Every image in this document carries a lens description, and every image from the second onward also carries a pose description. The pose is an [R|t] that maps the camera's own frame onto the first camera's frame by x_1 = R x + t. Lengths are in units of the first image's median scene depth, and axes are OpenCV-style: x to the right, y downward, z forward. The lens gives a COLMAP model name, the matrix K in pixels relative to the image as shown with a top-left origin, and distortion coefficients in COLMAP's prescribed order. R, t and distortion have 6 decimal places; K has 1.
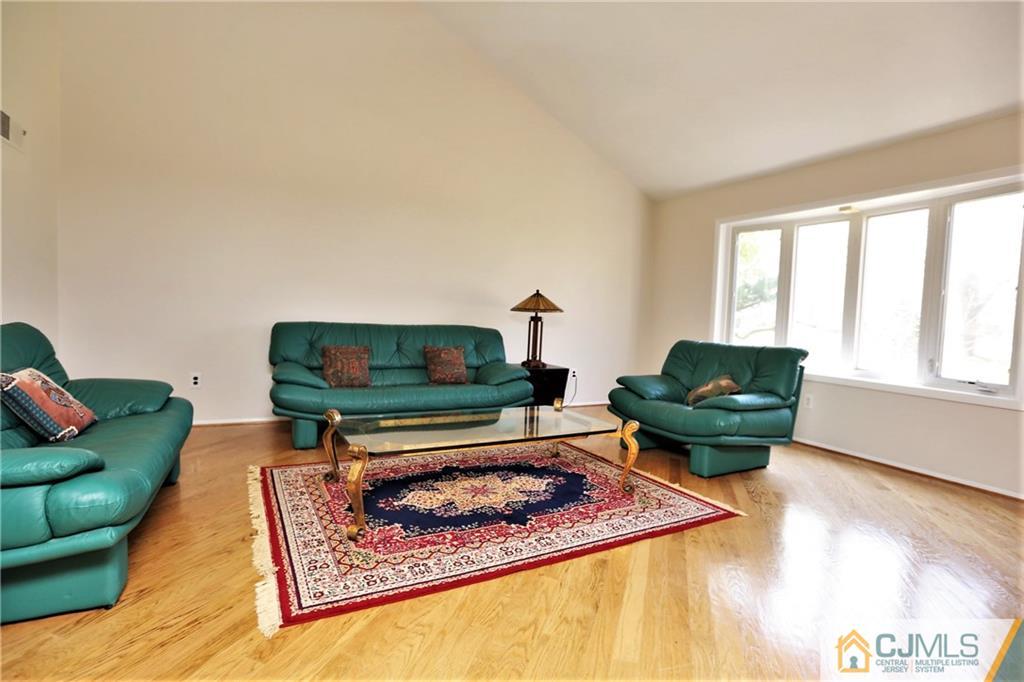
lens RADIAL K [[482.3, 0, 515.3], [0, 482.3, 336.6], [0, 0, 1]] dist [-0.054140, 0.019986]
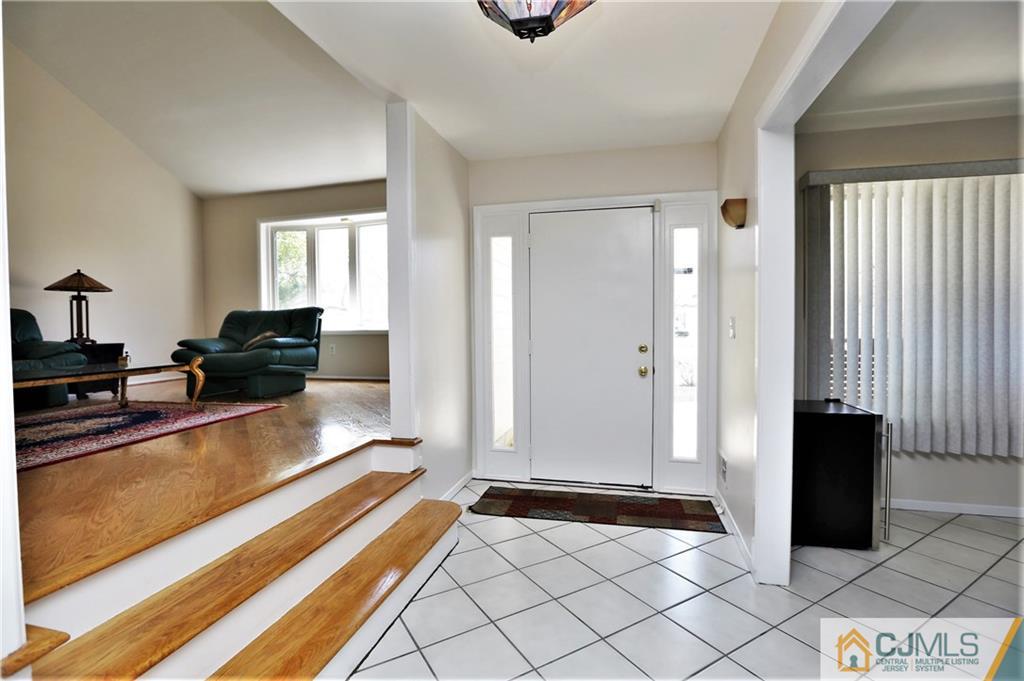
lens RADIAL K [[482.3, 0, 515.3], [0, 482.3, 336.1], [0, 0, 1]] dist [-0.054140, 0.019986]
pose [[0.651111, -0.062767, 0.756383, -0.125358], [0.079004, 0.996766, 0.014707, 0.118401], [-0.754860, 0.050181, 0.653964, -0.389968]]
